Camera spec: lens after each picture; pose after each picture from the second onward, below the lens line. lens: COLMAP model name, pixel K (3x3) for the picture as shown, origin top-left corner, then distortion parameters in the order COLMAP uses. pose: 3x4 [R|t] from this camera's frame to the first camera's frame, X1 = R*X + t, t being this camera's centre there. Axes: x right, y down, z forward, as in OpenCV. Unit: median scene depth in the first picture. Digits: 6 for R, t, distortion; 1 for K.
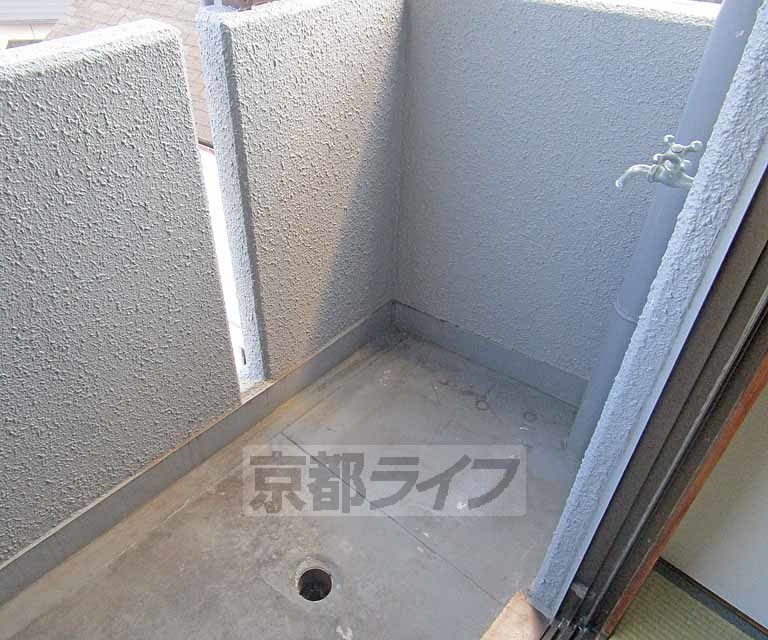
lens RADIAL K [[609.0, 0, 353.4], [0, 609.0, 319.1], [0, 0, 1]] dist [-0.004149, -0.004778]
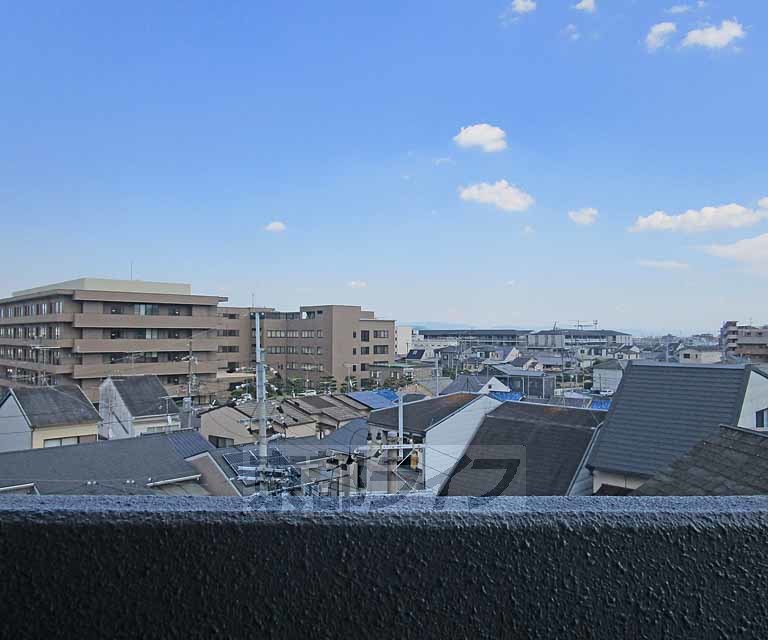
lens RADIAL K [[617.7, 0, 394.8], [0, 617.7, 321.5], [0, 0, 1]] dist [-0.000615, -0.003194]
pose [[0.687008, -0.011185, -0.726564, -0.115215], [-0.462585, 0.764371, -0.449167, -0.087296], [0.560389, 0.644679, 0.519955, 0.183009]]
